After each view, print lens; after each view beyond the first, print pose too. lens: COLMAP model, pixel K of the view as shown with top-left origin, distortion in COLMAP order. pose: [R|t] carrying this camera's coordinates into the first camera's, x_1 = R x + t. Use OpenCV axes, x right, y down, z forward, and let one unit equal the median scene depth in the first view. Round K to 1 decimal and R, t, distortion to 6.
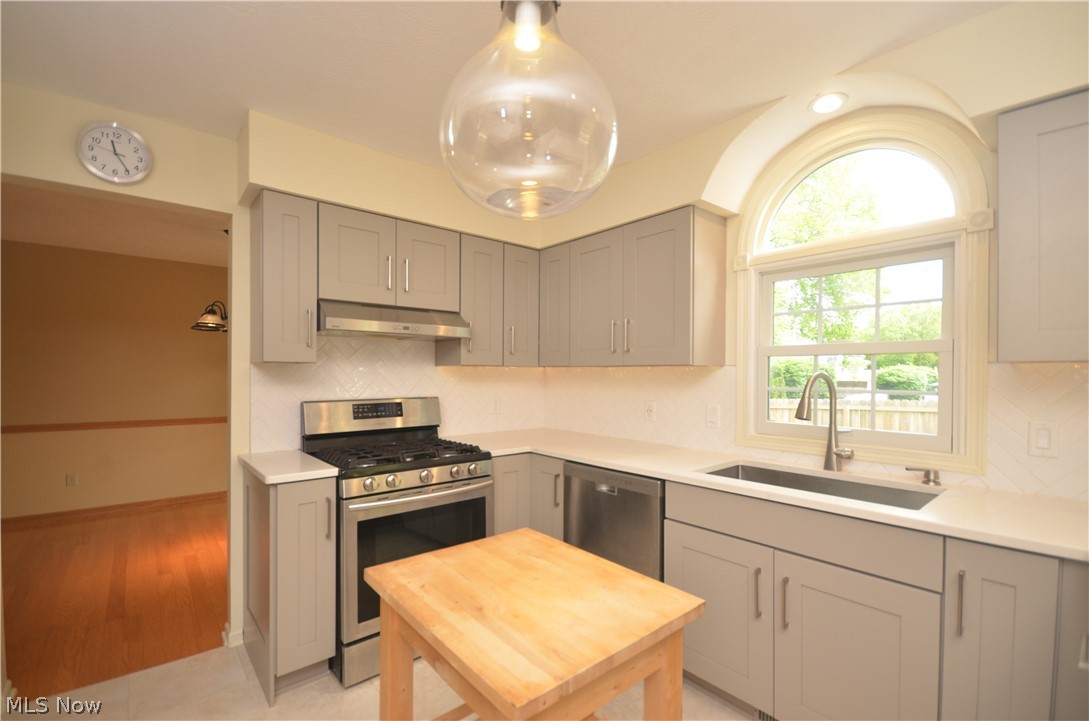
lens RADIAL K [[477.1, 0, 541.7], [0, 477.1, 376.1], [0, 0, 1]] dist [-0.002853, -0.000228]
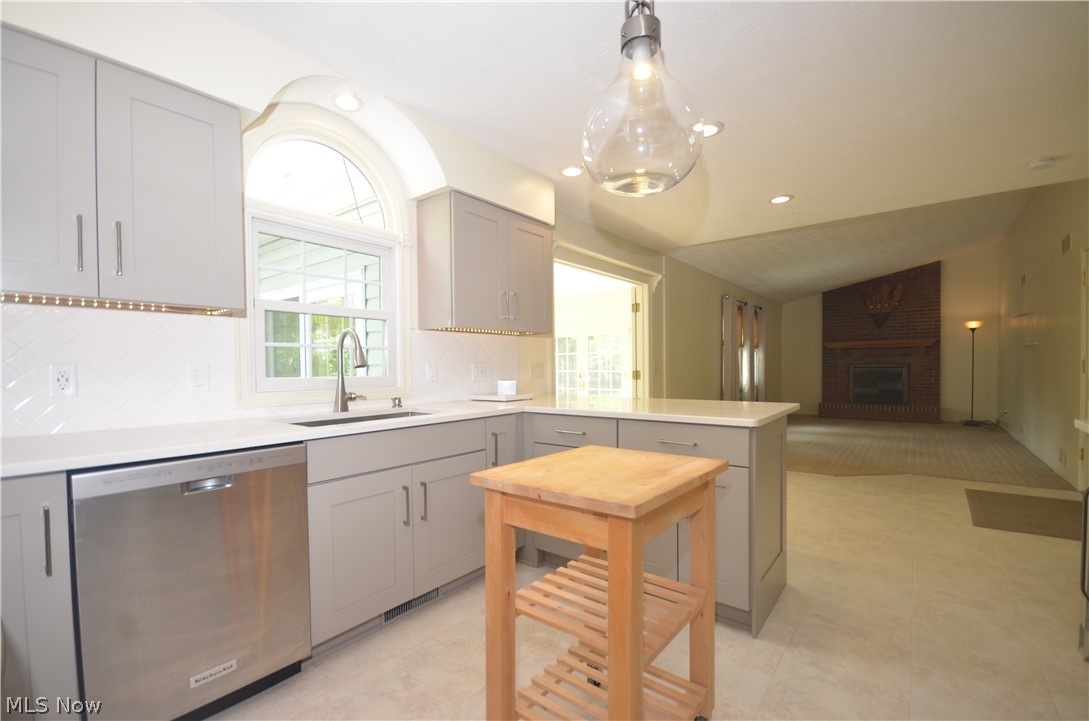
lens RADIAL K [[475.4, 0, 544.7], [0, 475.4, 377.6], [0, 0, 1]] dist [-0.002395, -0.000273]
pose [[-0.199081, -0.025856, 0.979642, -0.559102], [0.013434, 0.999486, 0.029110, 0.072488], [-0.979891, 0.018956, -0.198632, 0.635224]]
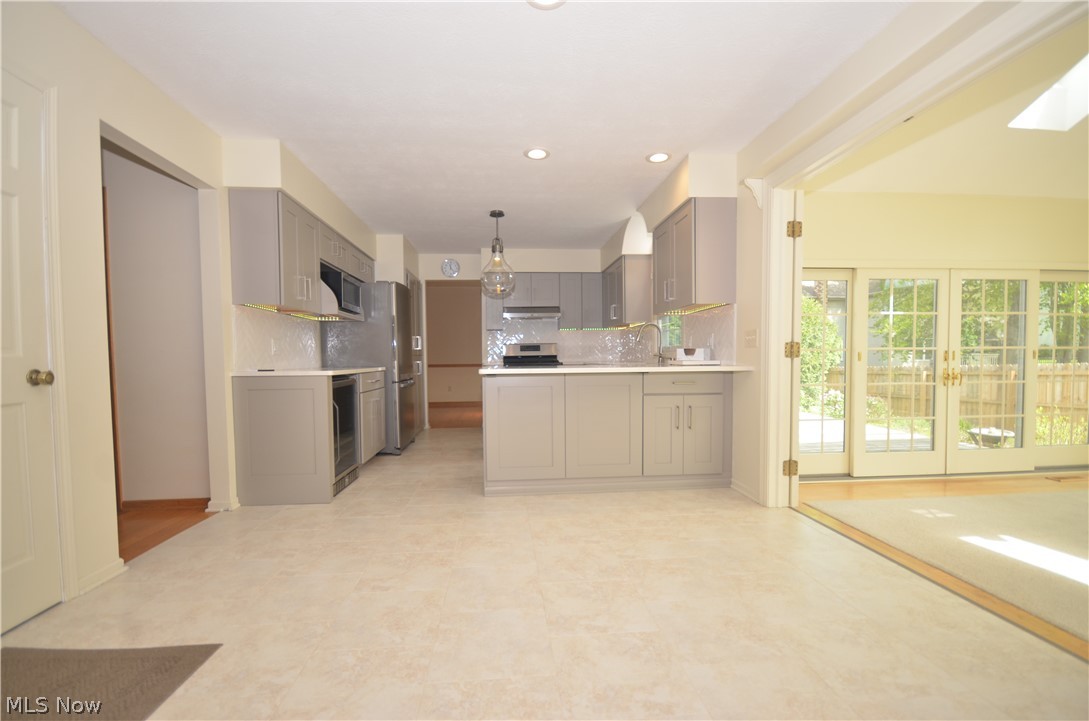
lens RADIAL K [[477.1, 0, 541.7], [0, 477.1, 376.1], [0, 0, 1]] dist [-0.002853, -0.000228]
pose [[0.812624, 0.010793, -0.582688, 1.318513], [0.011134, 0.999359, 0.034038, 0.150522], [0.582682, -0.034147, 0.811983, -1.140568]]
